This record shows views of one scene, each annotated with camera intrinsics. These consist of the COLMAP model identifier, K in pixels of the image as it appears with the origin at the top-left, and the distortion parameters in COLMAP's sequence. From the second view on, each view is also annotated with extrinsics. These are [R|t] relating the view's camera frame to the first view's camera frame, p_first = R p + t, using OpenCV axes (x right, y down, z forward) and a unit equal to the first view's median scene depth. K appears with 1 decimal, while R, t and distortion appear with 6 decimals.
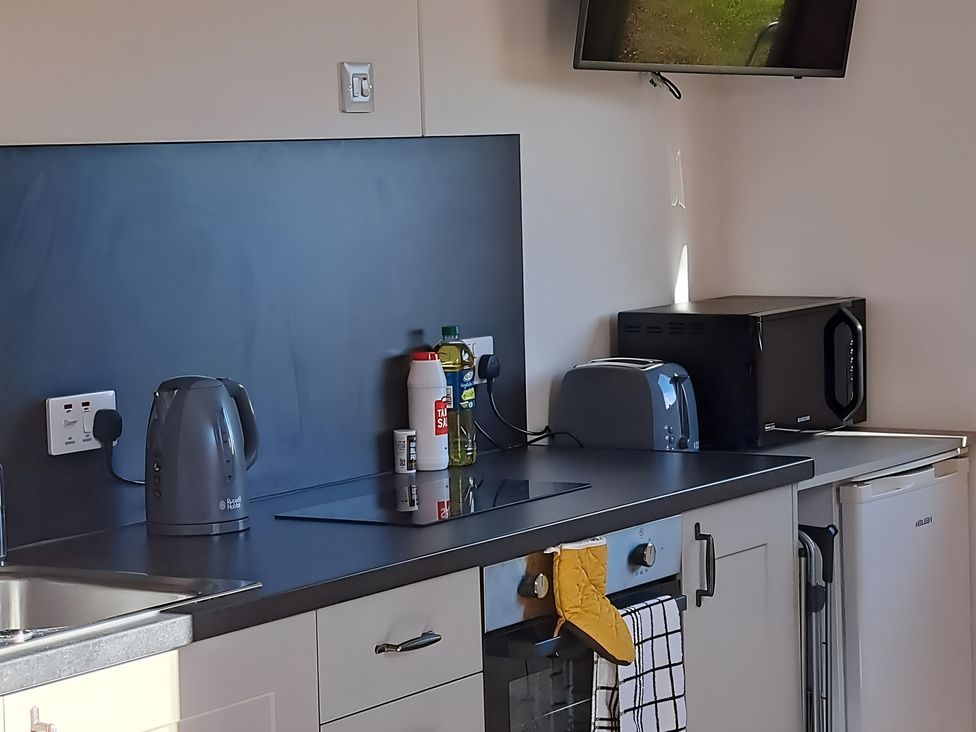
lens RADIAL K [[2591.9, 0, 488.0], [0, 2591.9, 366.0], [0, 0, 1]] dist [0.161217, -0.426486]
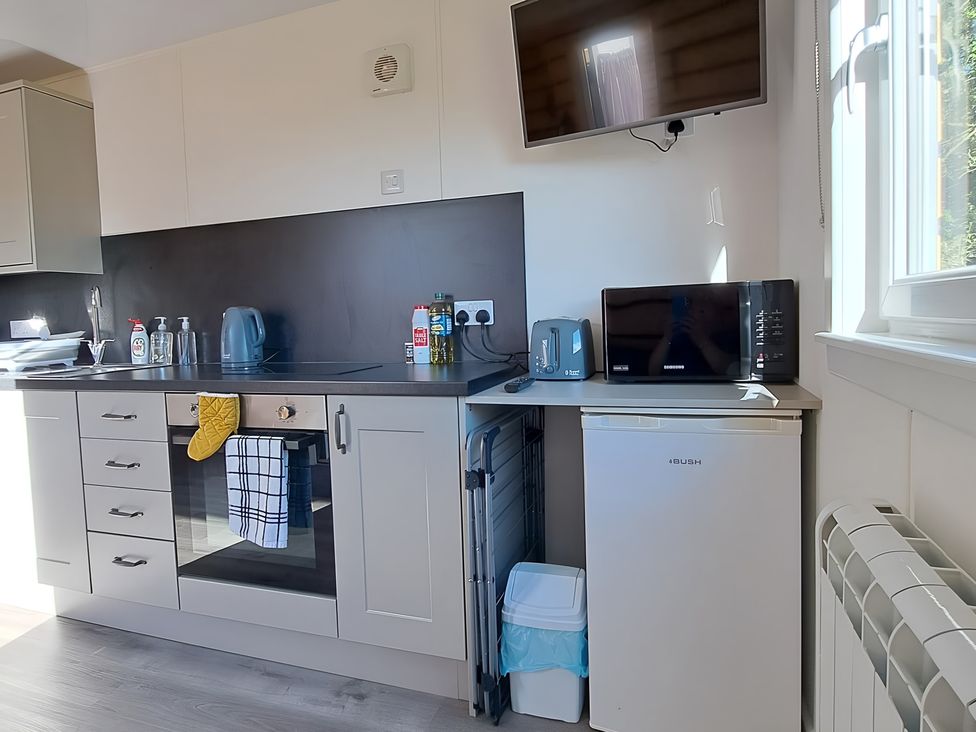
lens RADIAL K [[589.1, 0, 490.4], [0, 589.1, 337.7], [0, 0, 1]] dist [-0.002442, -0.000825]
pose [[0.256651, 0.065714, -0.964268, 0.464763], [-0.049354, 0.997275, 0.054827, -0.008654], [0.965243, 0.033519, 0.259195, 0.976543]]
